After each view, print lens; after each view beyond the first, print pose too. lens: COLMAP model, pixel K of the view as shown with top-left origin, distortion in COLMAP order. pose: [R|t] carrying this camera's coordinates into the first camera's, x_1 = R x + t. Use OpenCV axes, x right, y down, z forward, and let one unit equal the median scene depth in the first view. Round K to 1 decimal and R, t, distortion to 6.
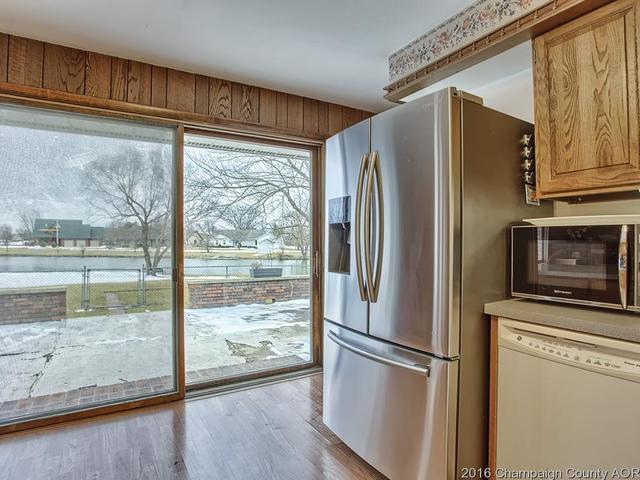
lens RADIAL K [[366.1, 0, 318.9], [0, 366.1, 240.3], [0, 0, 1]] dist [-0.067293, 0.021096]
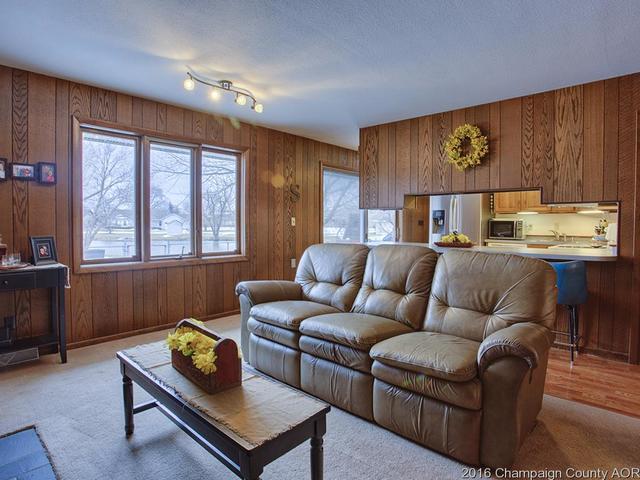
lens RADIAL K [[366.1, 0, 324.3], [0, 366.1, 238.9], [0, 0, 1]] dist [-0.067293, 0.021096]
pose [[0.960605, -0.006858, 0.277832, -0.102375], [-0.006244, 0.998911, 0.046244, -0.000419], [-0.277847, -0.046157, 0.959516, -0.102429]]
